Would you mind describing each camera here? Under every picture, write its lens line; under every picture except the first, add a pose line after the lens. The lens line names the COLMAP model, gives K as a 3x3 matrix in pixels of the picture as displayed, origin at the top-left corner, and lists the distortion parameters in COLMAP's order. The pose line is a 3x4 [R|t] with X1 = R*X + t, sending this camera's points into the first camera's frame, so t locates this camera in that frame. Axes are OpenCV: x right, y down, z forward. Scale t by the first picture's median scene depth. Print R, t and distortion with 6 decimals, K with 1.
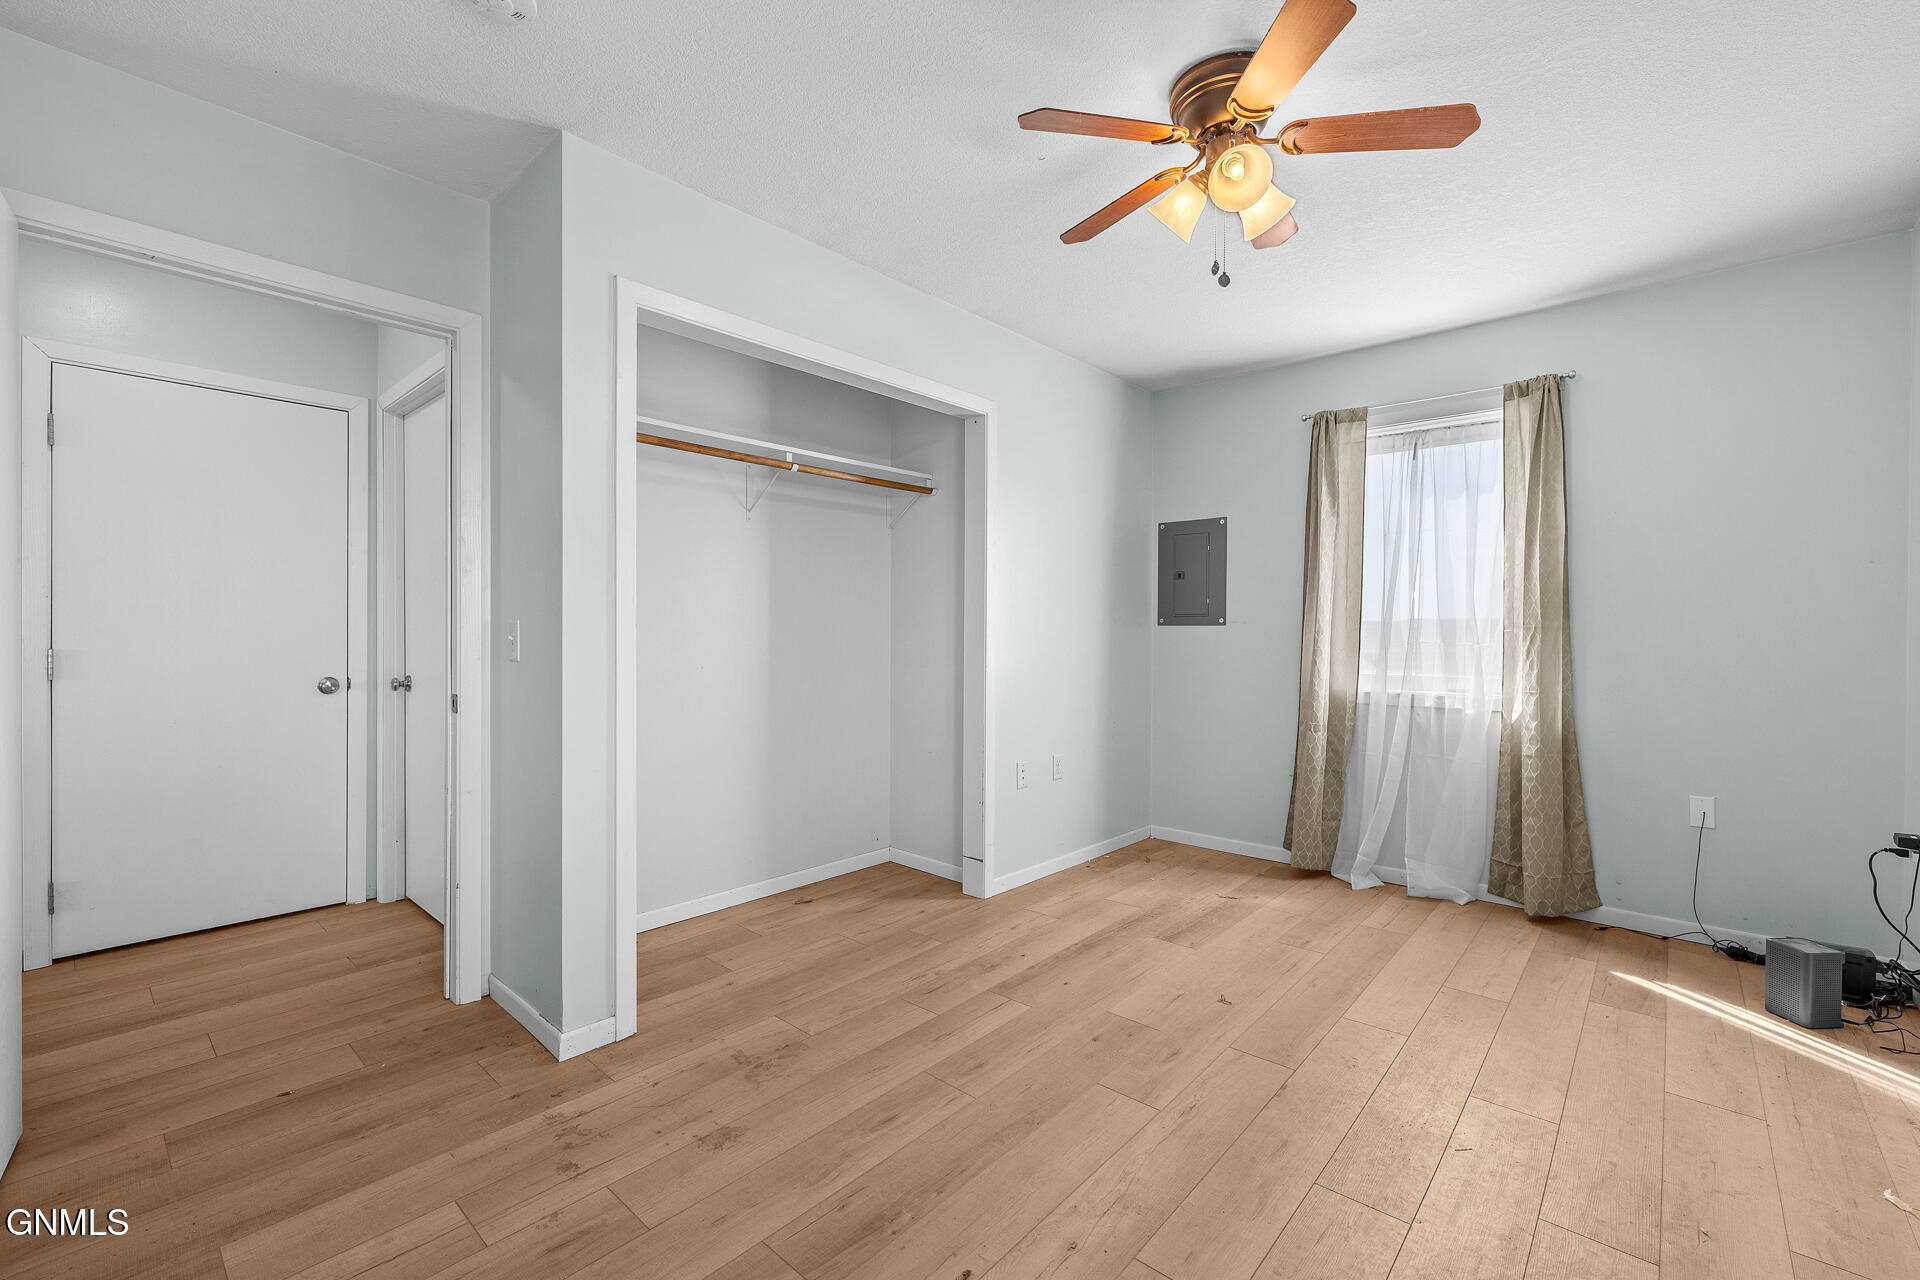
lens RADIAL K [[815.3, 0, 956.7], [0, 815.3, 632.7], [0, 0, 1]] dist [0.000546, 0.000057]
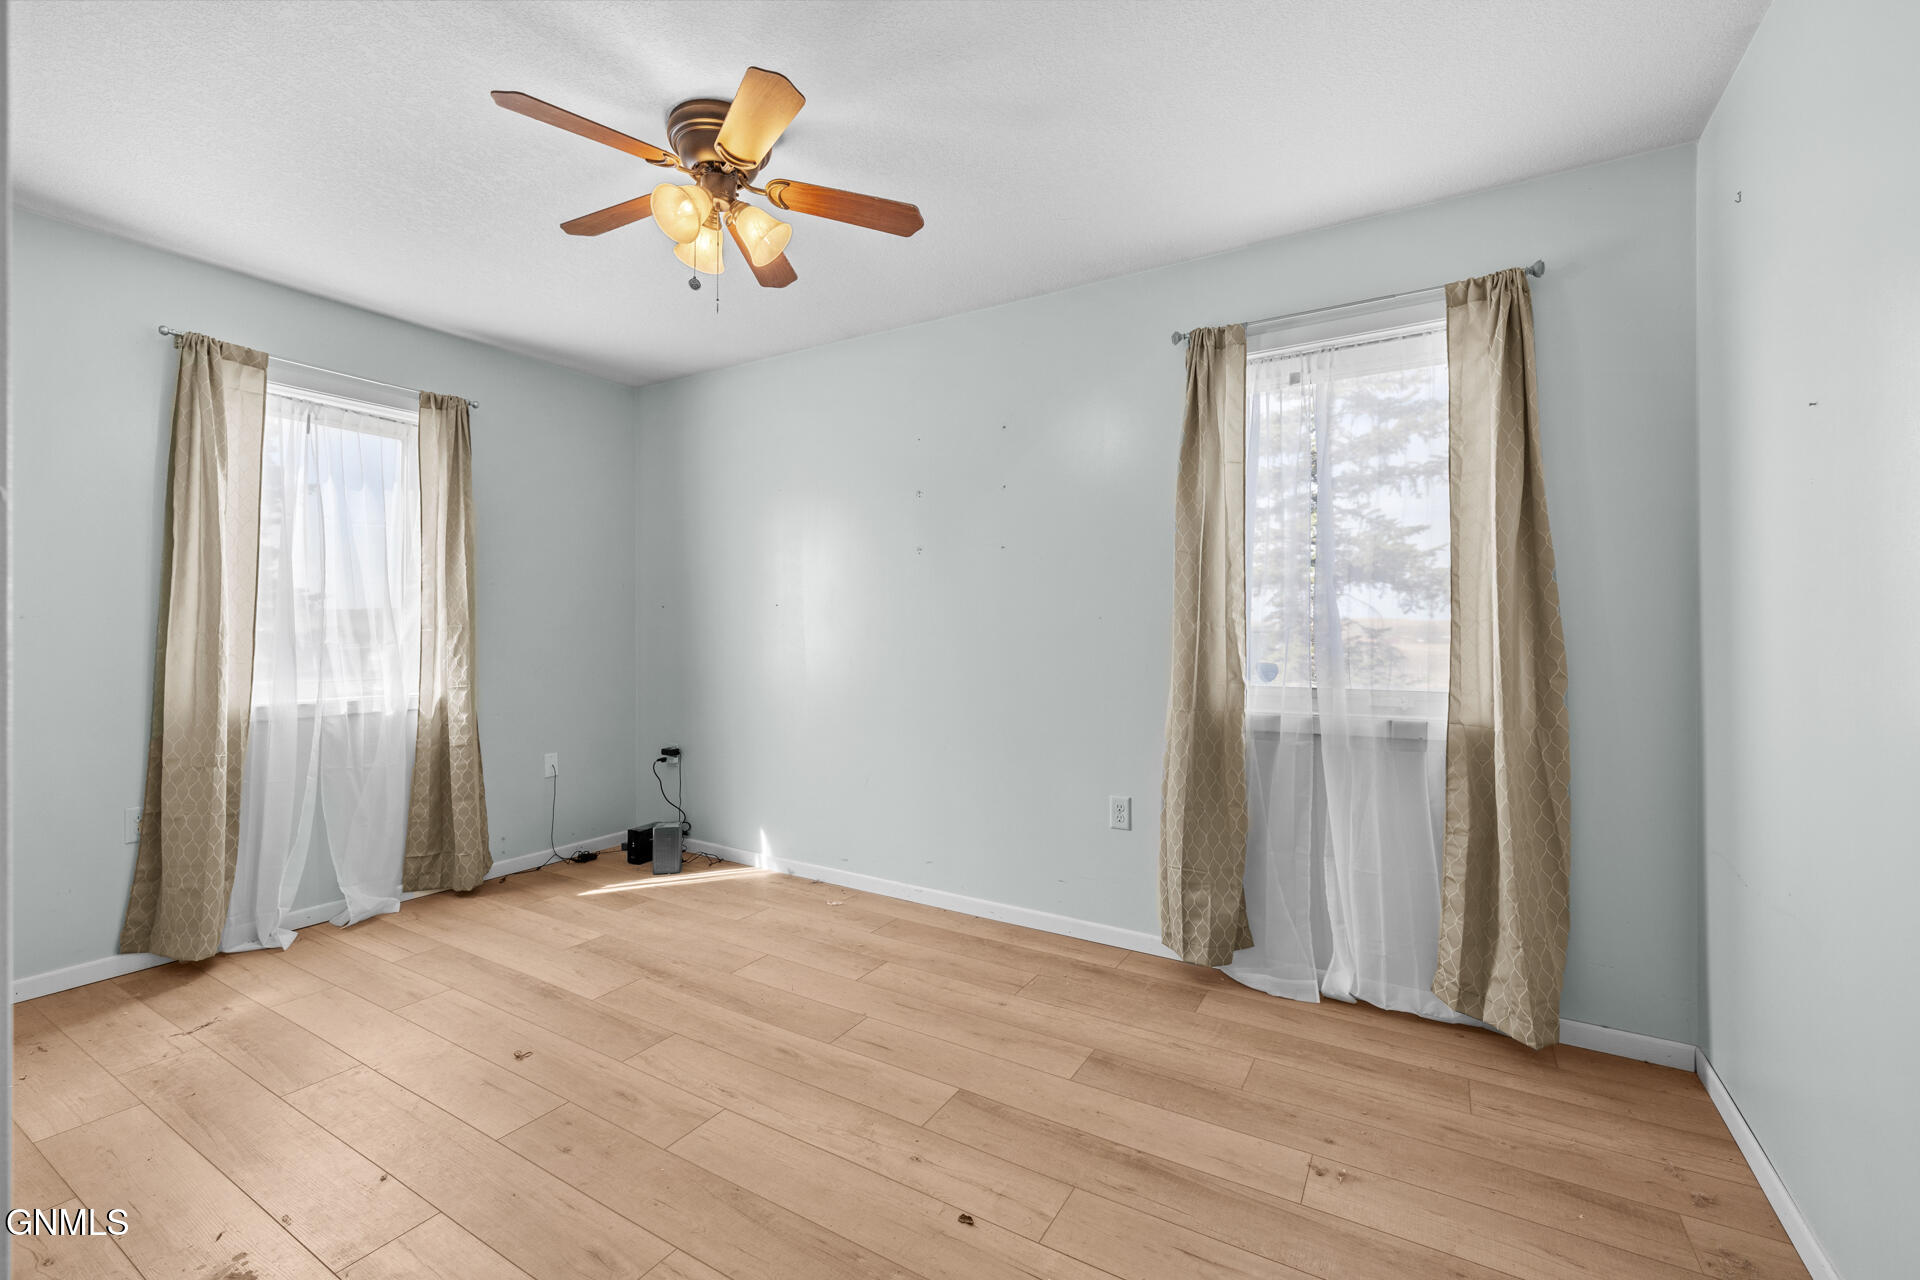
lens RADIAL K [[807.9, 0, 963.9], [0, 807.9, 623.7], [0, 0, 1]] dist [0.000976, 0.000093]
pose [[-0.198677, 0.004365, 0.980055, -0.471015], [0.000663, 0.999990, -0.004320, -0.005940], [-0.980065, -0.000209, -0.198678, 0.540004]]
